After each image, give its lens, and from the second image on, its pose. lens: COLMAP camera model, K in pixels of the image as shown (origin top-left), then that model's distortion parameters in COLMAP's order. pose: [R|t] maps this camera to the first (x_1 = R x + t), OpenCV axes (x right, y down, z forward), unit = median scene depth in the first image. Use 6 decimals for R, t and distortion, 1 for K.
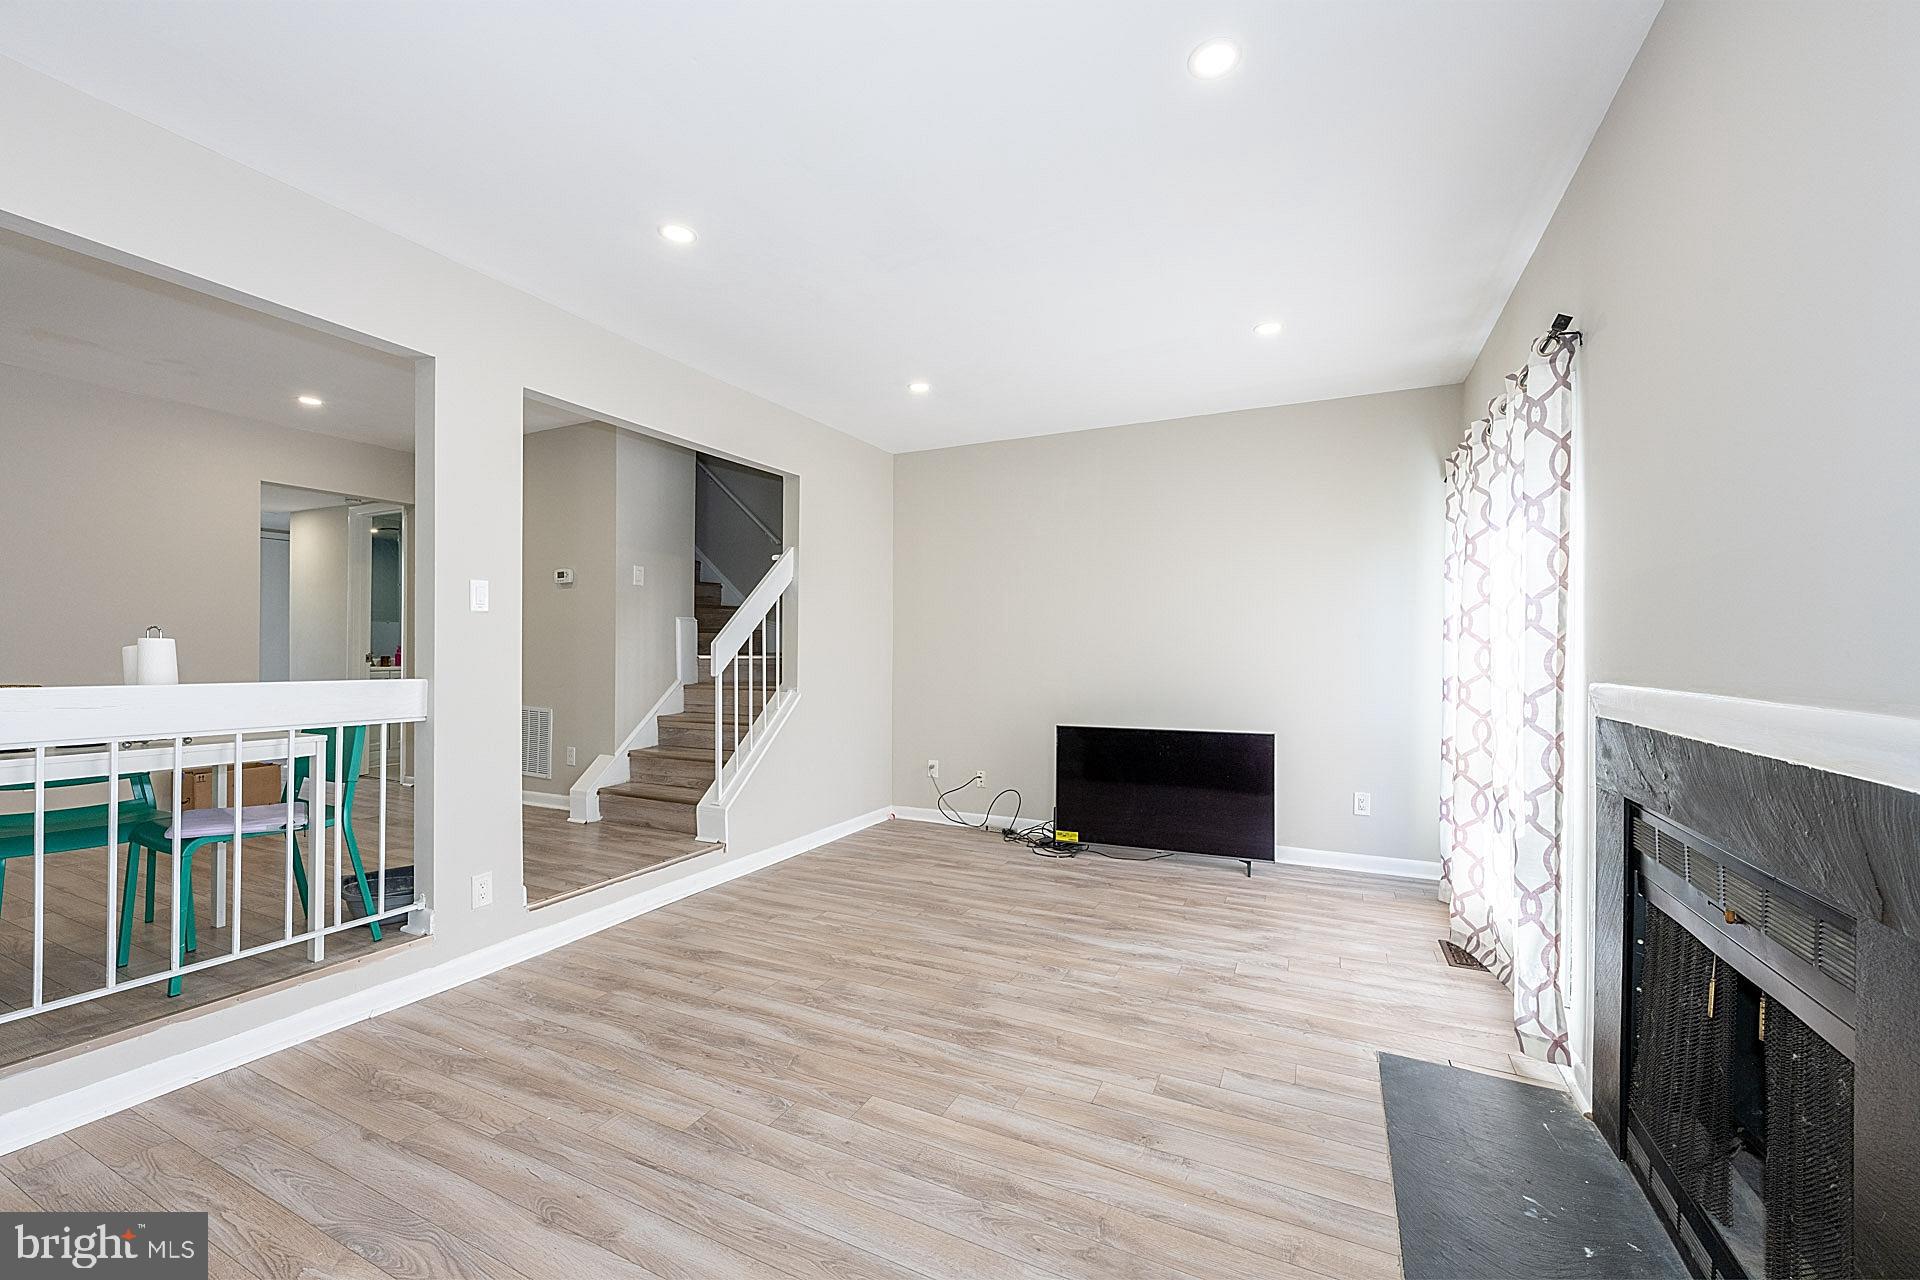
lens RADIAL K [[762.1, 0, 957.5], [0, 762.1, 650.1], [0, 0, 1]] dist [-0.001584, 0.000151]
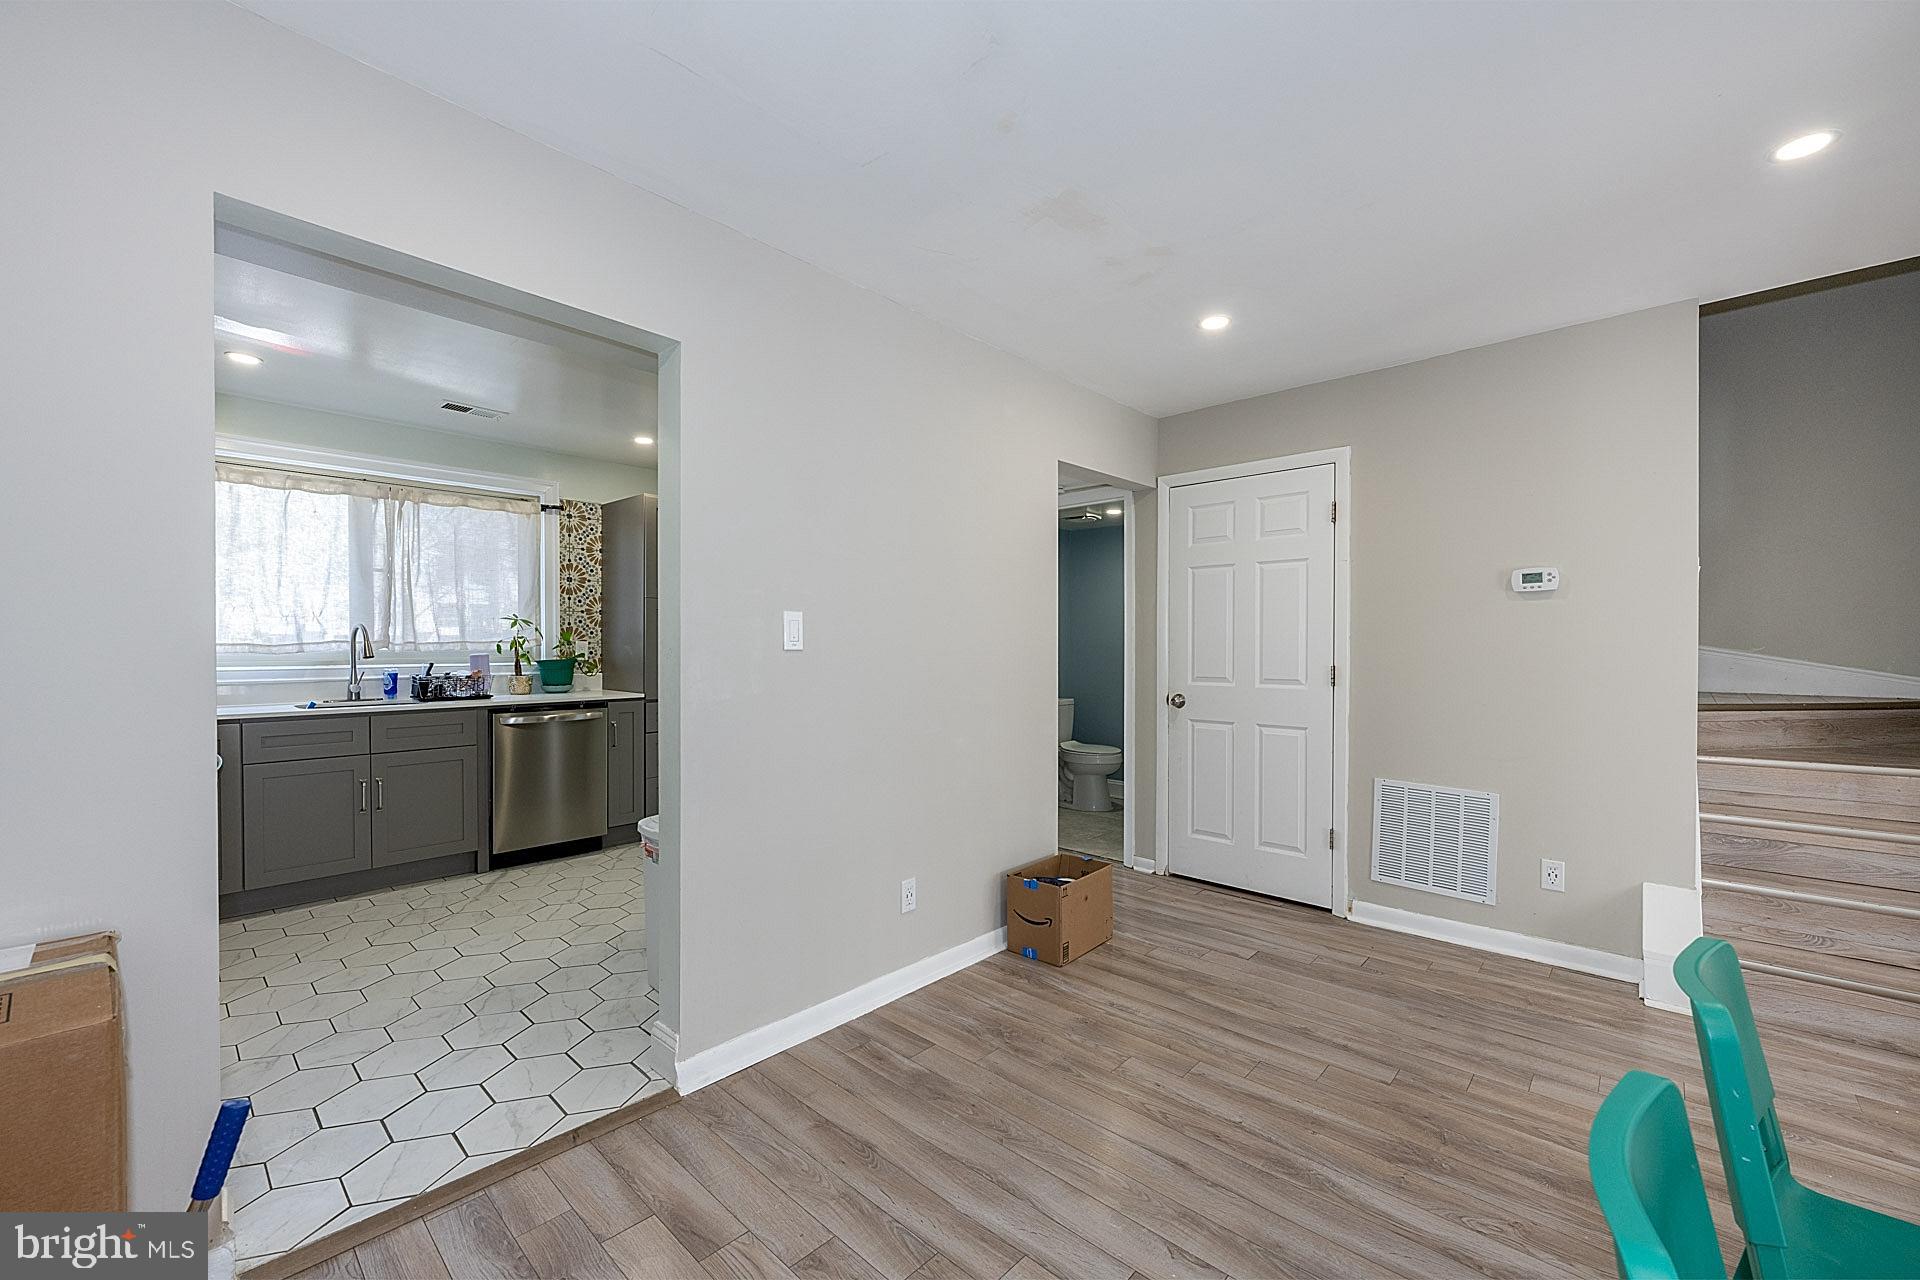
lens RADIAL K [[762.1, 0, 955.5], [0, 762.1, 649.7], [0, 0, 1]] dist [-0.001584, 0.000151]
pose [[0.955520, -0.005696, -0.294871, -1.462263], [0.006762, 0.999974, 0.002595, -0.085292], [0.294848, -0.004474, 0.955534, 0.519290]]
